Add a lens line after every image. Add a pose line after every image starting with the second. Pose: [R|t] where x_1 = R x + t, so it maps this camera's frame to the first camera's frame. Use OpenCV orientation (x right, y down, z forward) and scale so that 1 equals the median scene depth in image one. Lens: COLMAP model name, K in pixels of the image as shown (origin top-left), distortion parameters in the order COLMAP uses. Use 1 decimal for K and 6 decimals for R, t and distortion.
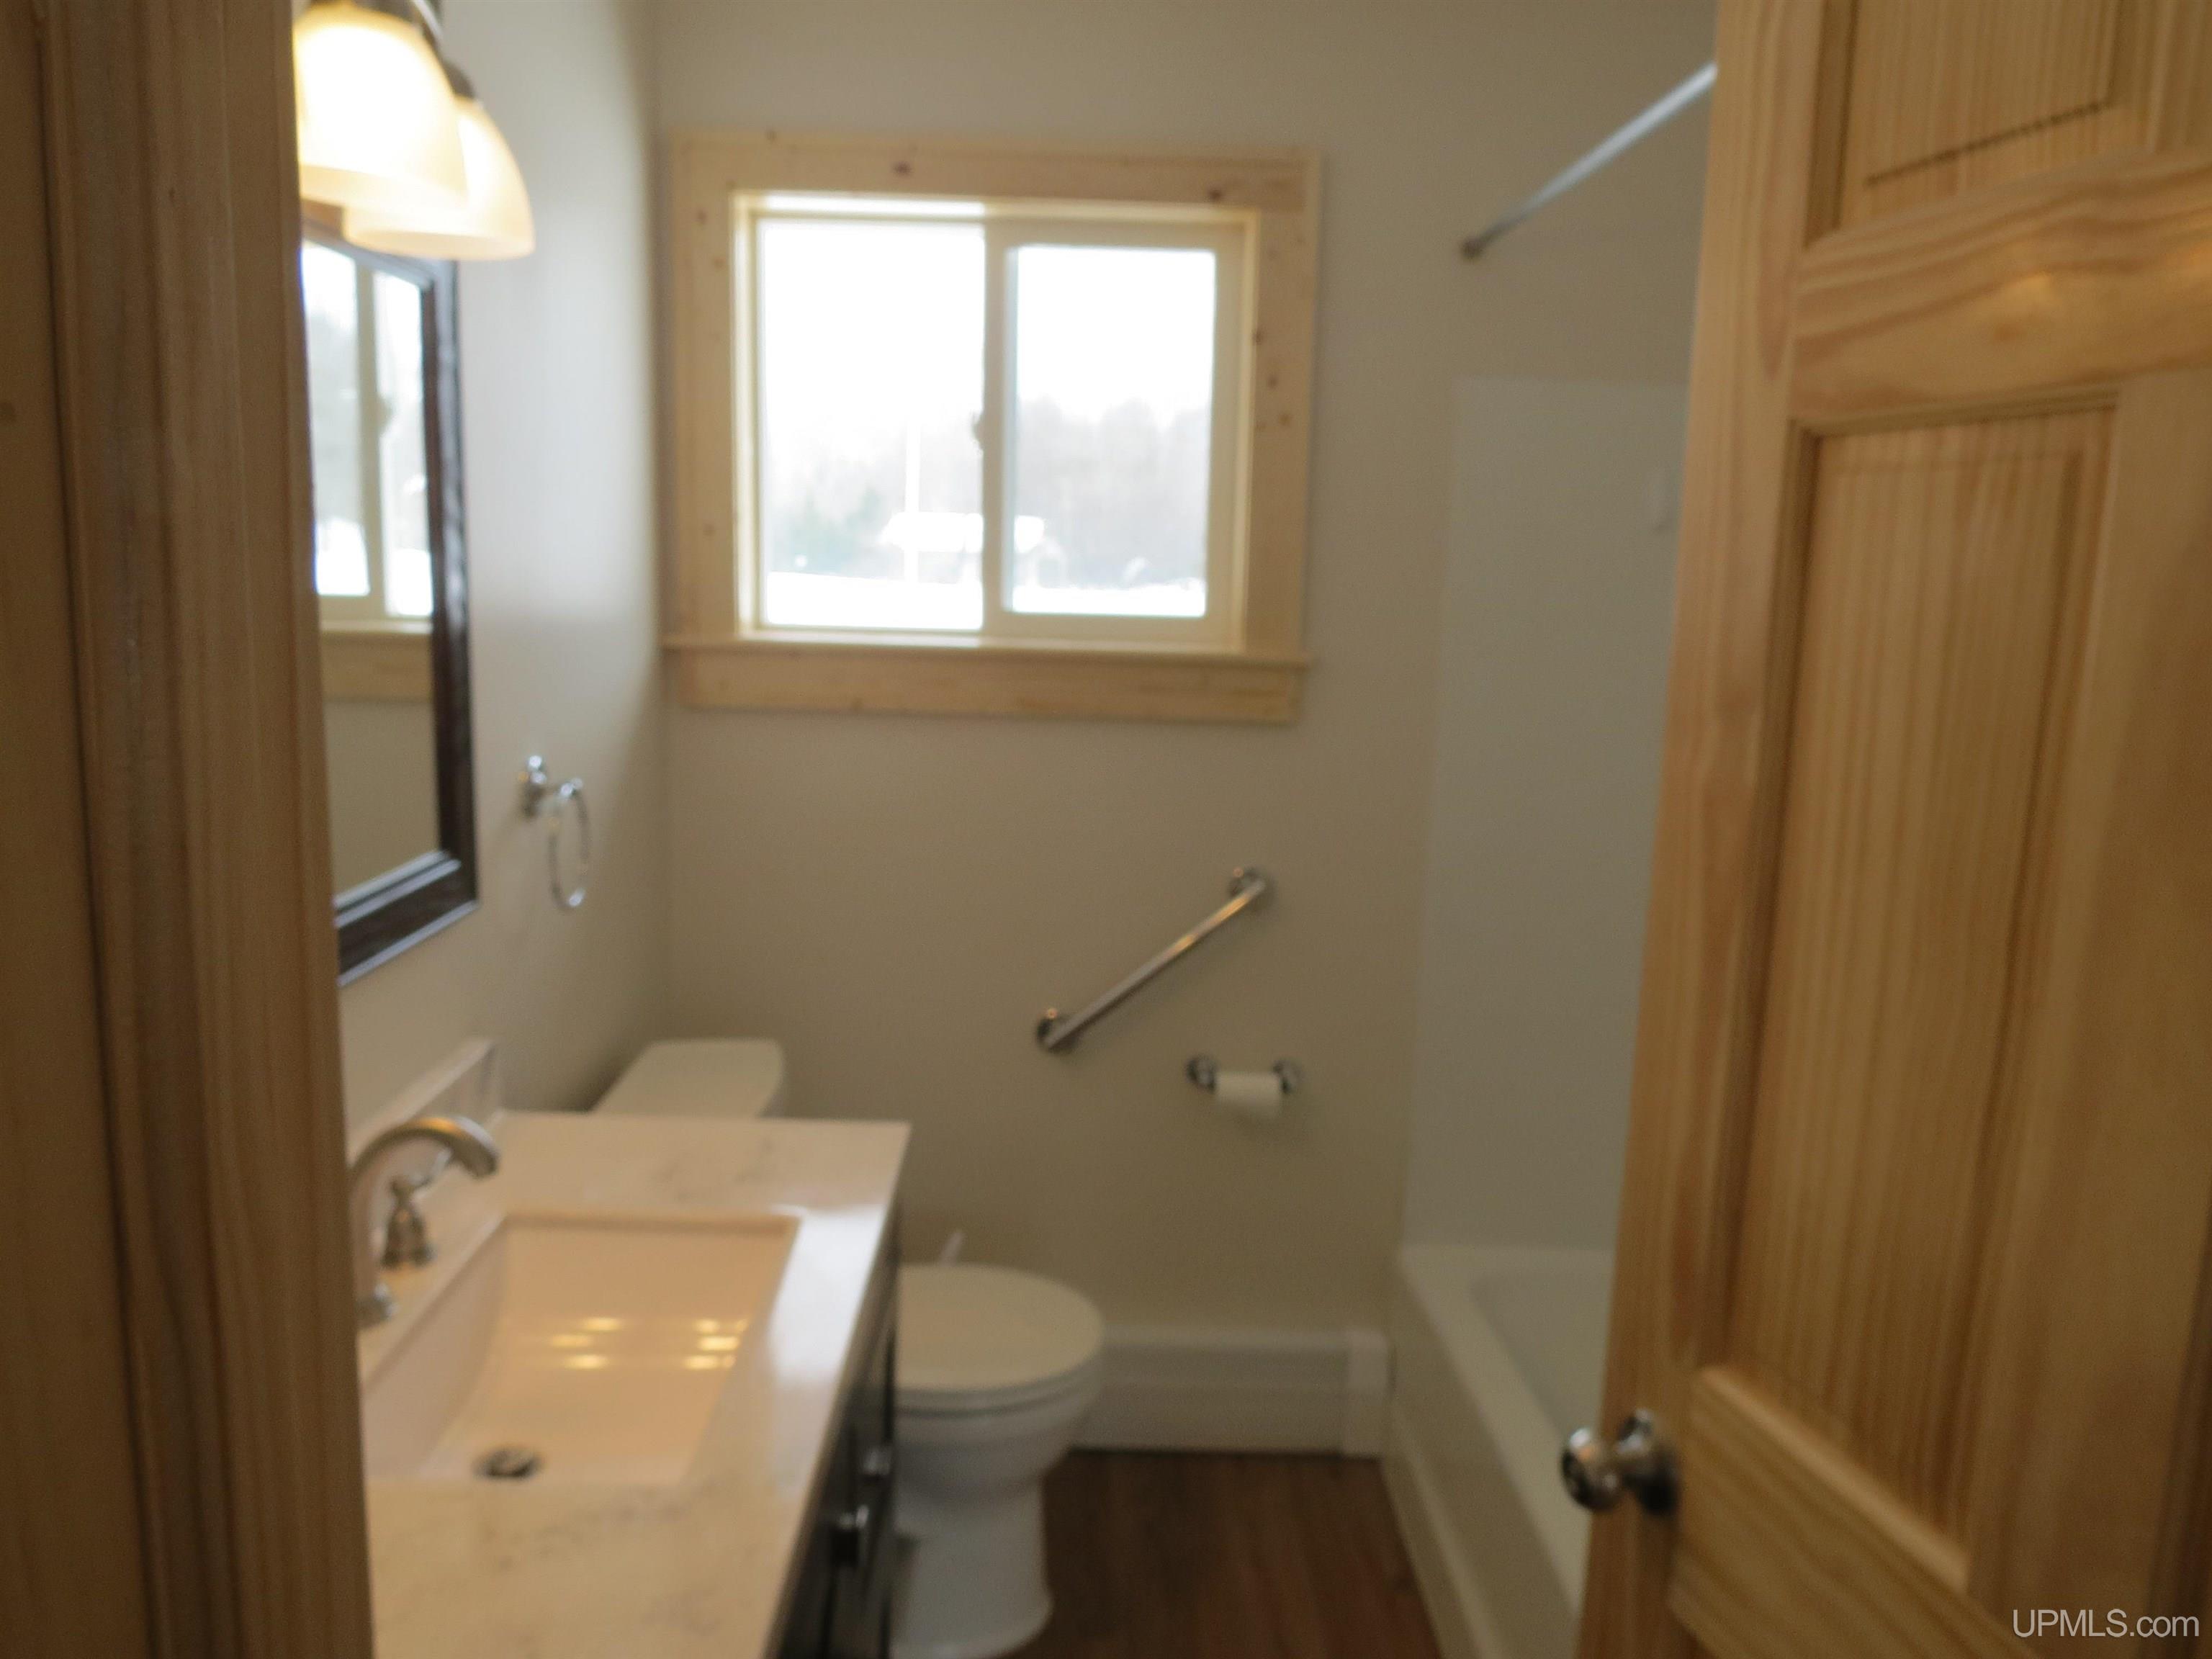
lens RADIAL K [[1558.5, 0, 1105.0], [0, 1558.5, 823.3], [0, 0, 1]] dist [-0.039986, 0.011475]
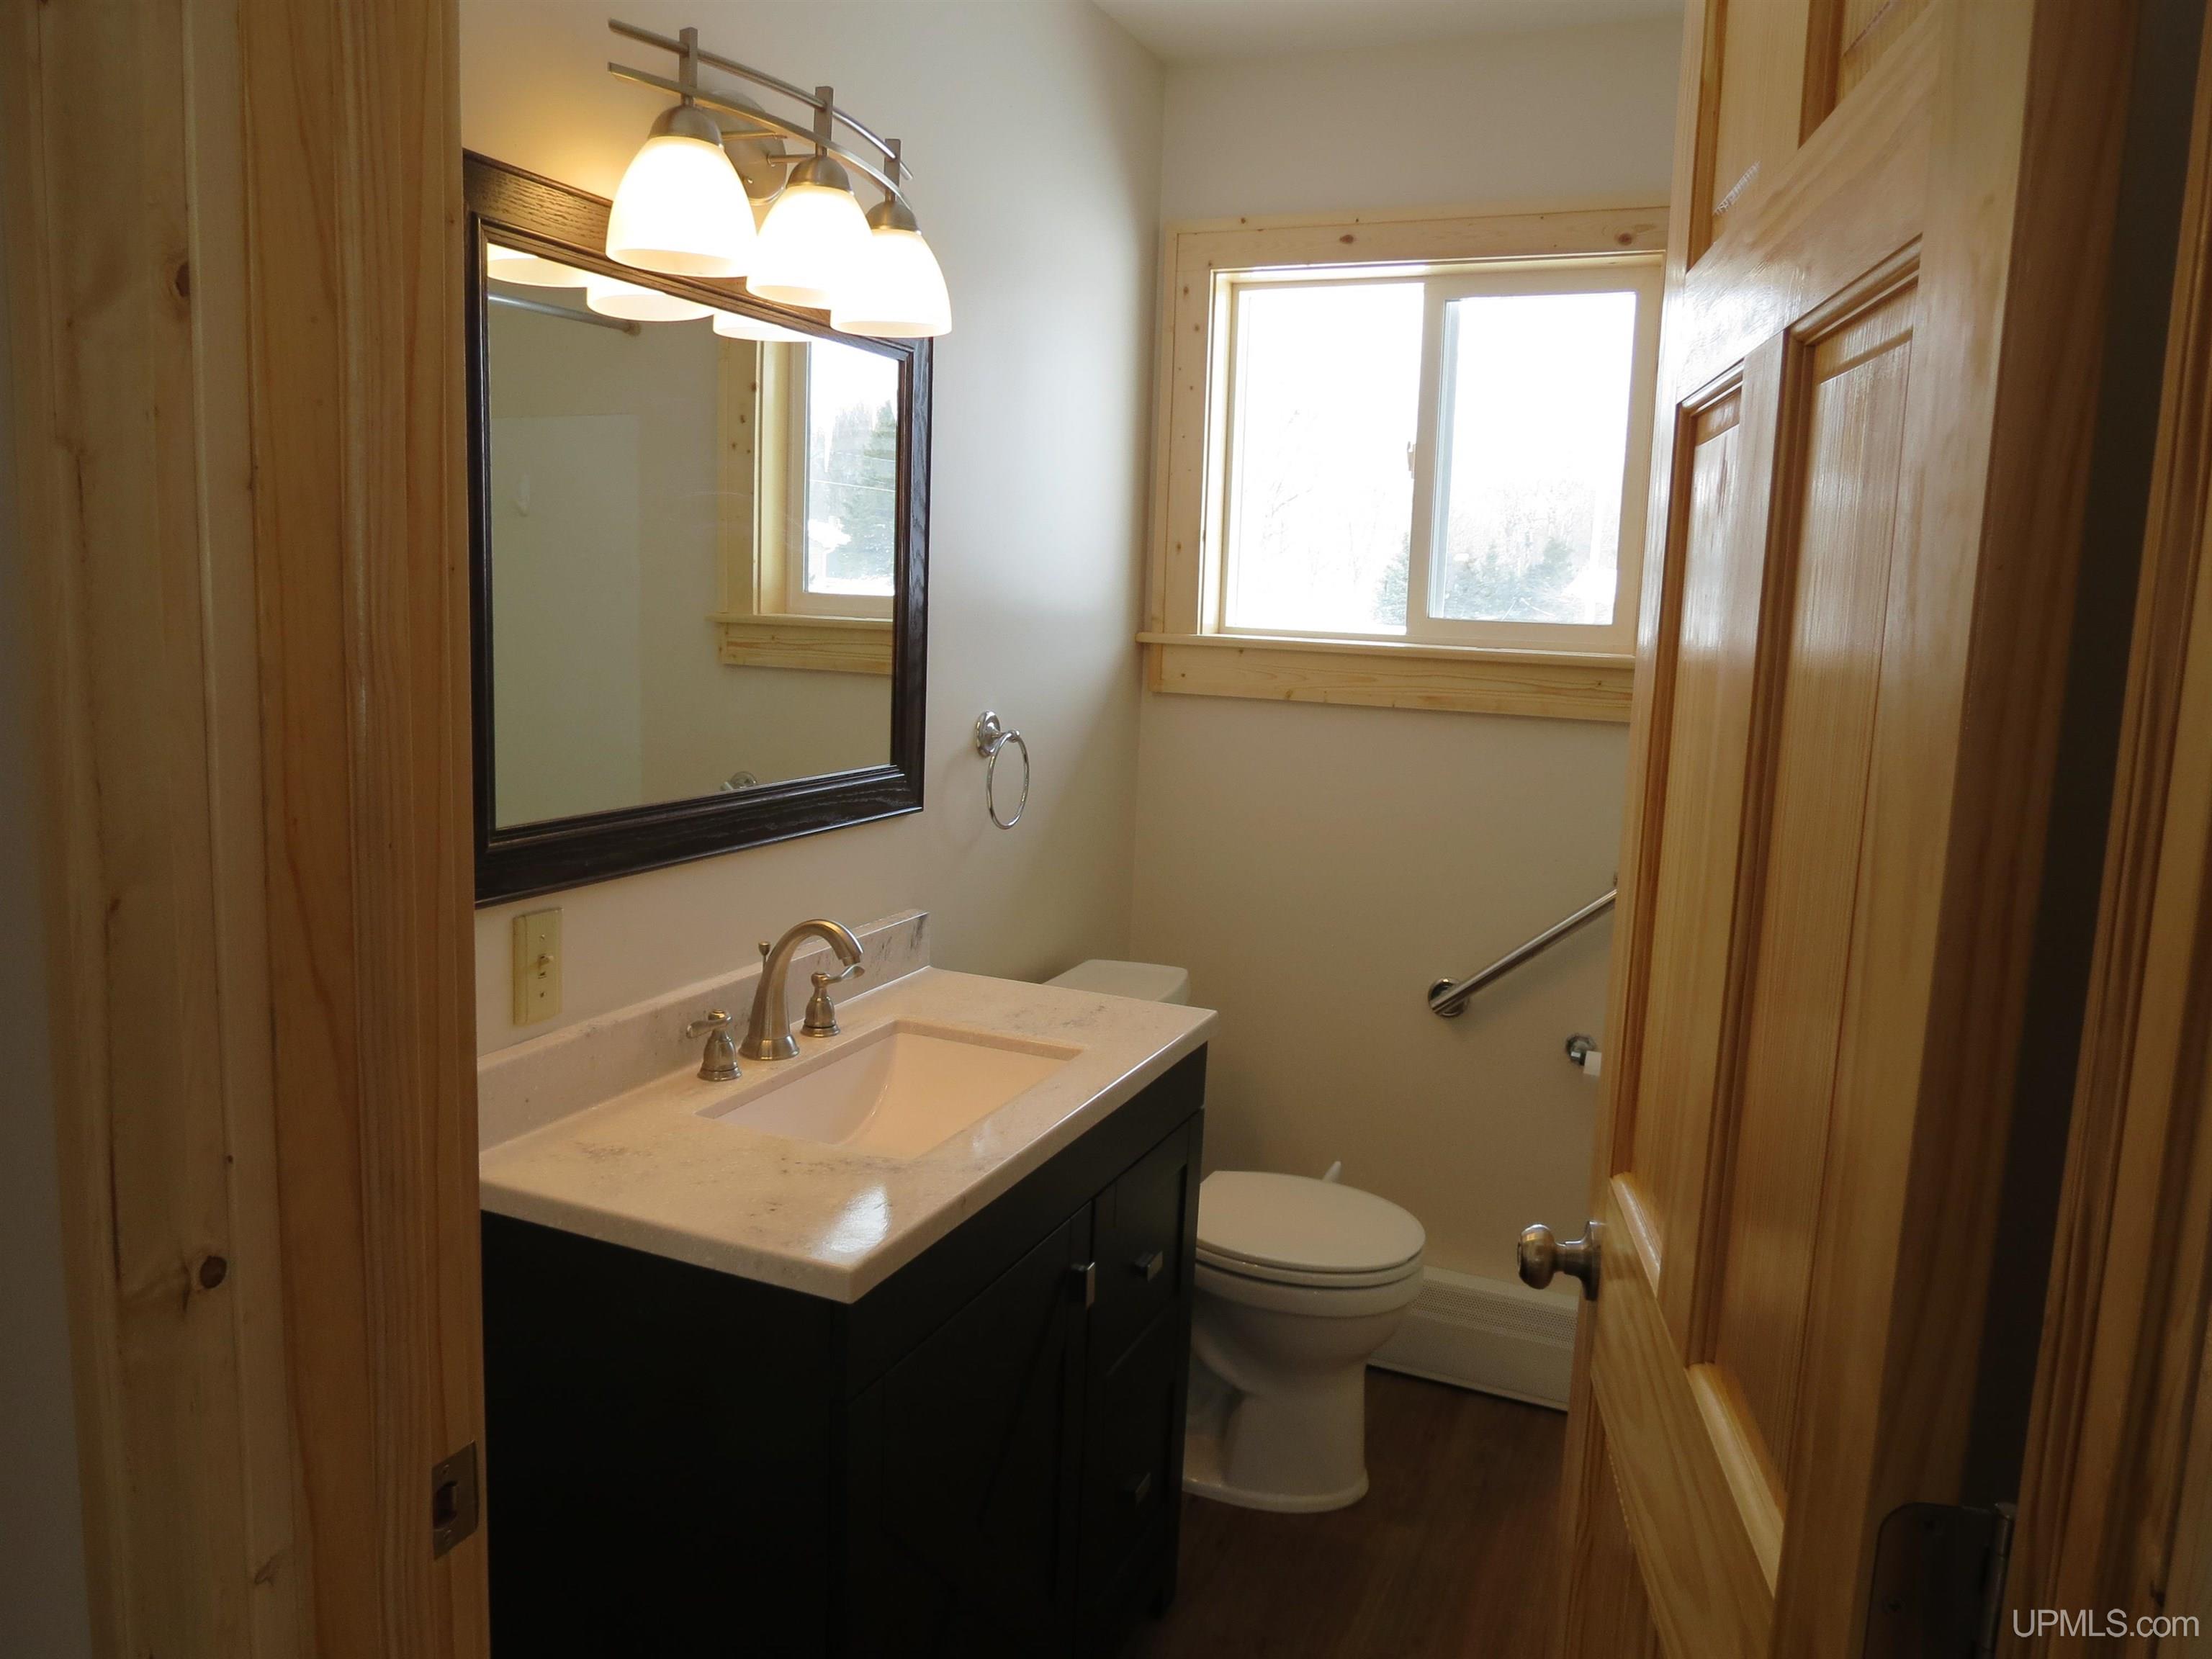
lens RADIAL K [[1565.0, 0, 1103.1], [0, 1565.0, 824.4], [0, 0, 1]] dist [-0.044584, 0.037054]
pose [[0.909780, 0.066642, -0.409705, 0.203490], [-0.080130, 0.996659, -0.015820, 0.050679], [0.407282, 0.047222, 0.912081, -0.124778]]
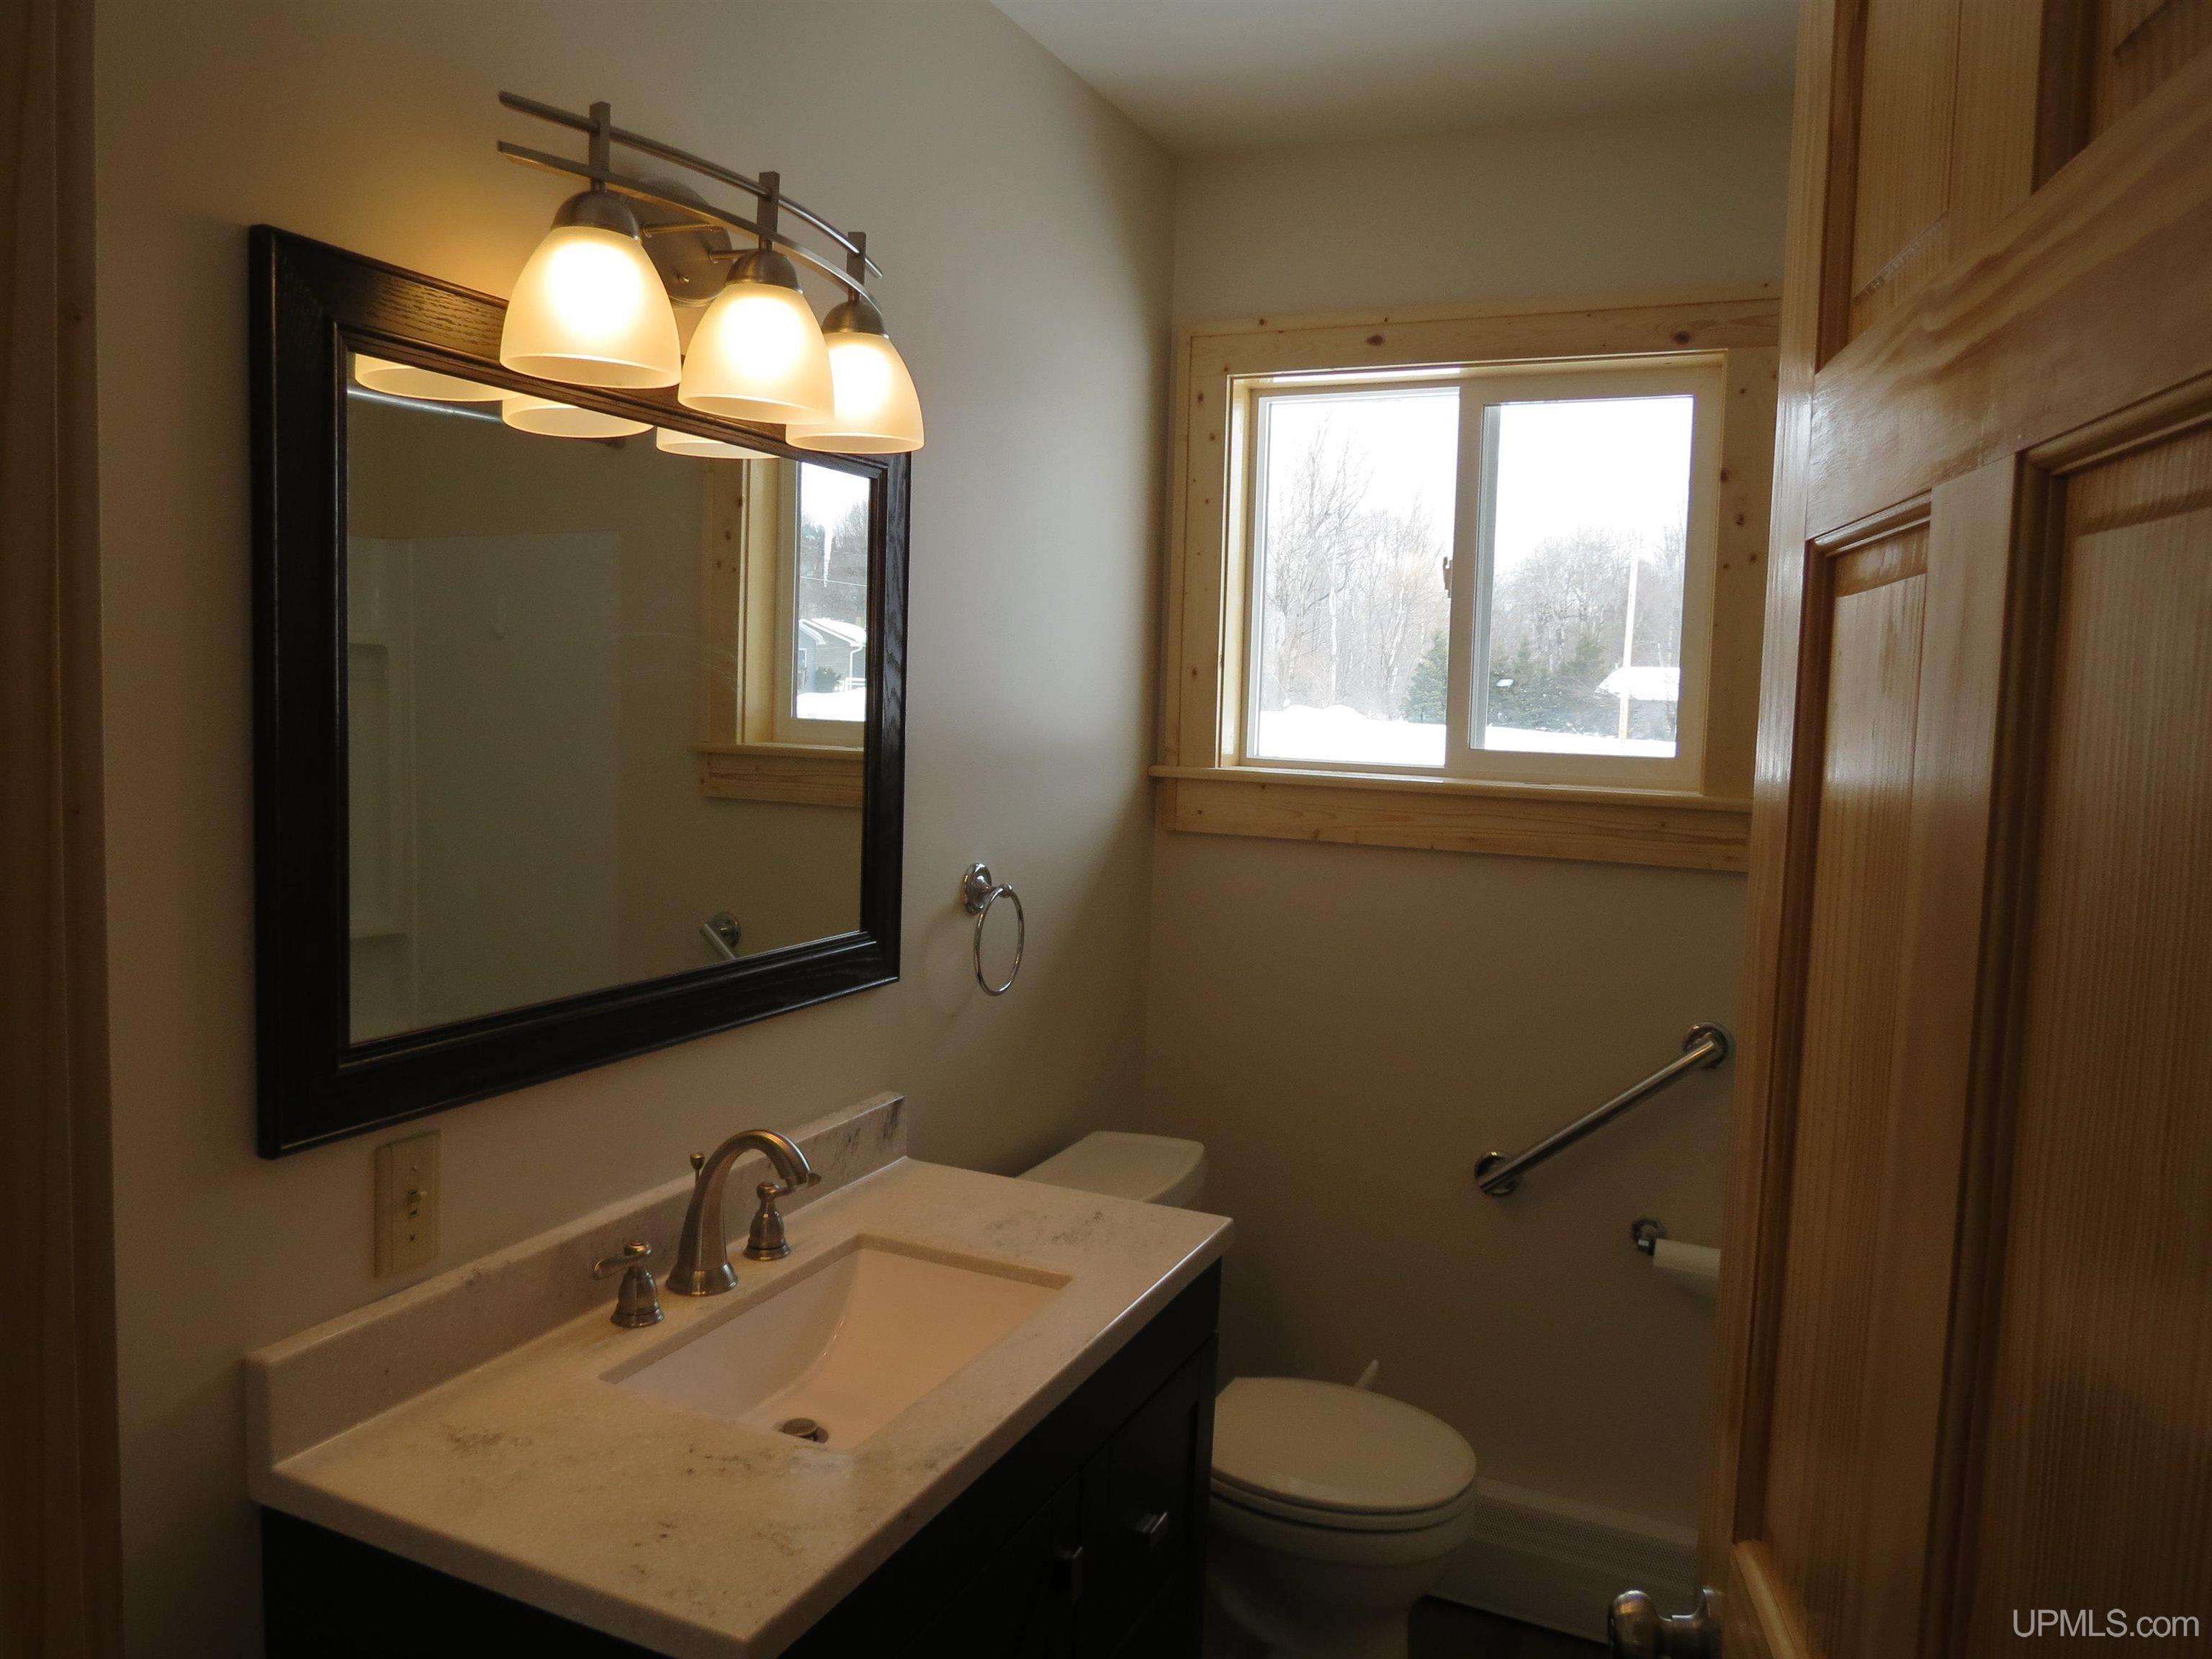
lens RADIAL K [[1565.0, 0, 1103.1], [0, 1565.0, 824.4], [0, 0, 1]] dist [-0.044584, 0.037054]
pose [[0.900788, 0.039240, -0.432482, 0.172371], [-0.079810, 0.993905, -0.076051, 0.009065], [0.426862, 0.103022, 0.898429, -0.020399]]
